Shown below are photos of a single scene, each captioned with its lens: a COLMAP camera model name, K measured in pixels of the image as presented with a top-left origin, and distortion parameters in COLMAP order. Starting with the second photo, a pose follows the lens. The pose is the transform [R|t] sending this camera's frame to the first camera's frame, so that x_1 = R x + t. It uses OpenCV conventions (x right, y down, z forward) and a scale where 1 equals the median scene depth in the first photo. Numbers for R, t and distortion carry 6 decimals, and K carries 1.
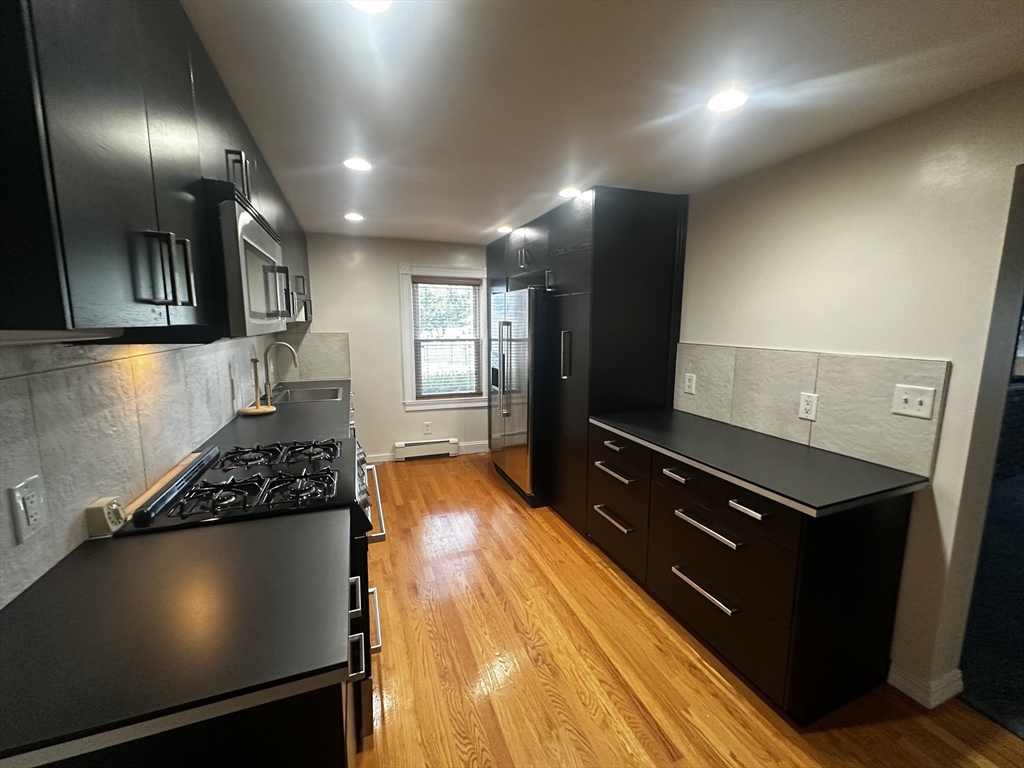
lens RADIAL K [[411.3, 0, 515.0], [0, 411.3, 381.5], [0, 0, 1]] dist [0.002742, 0.000187]
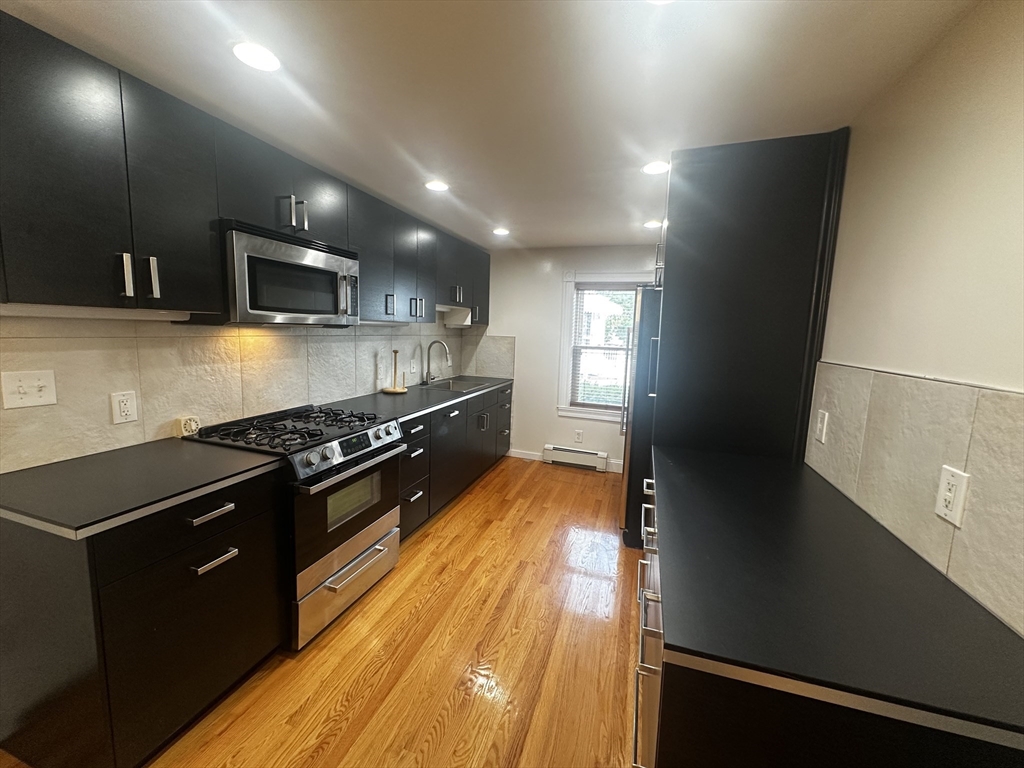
lens RADIAL K [[411.3, 0, 511.7], [0, 411.3, 382.6], [0, 0, 1]] dist [0.002742, 0.000187]
pose [[0.772373, 0.099986, -0.627250, 0.340019], [-0.118701, 0.992856, 0.012100, -0.009399], [0.623979, 0.065110, 0.778724, 0.159425]]
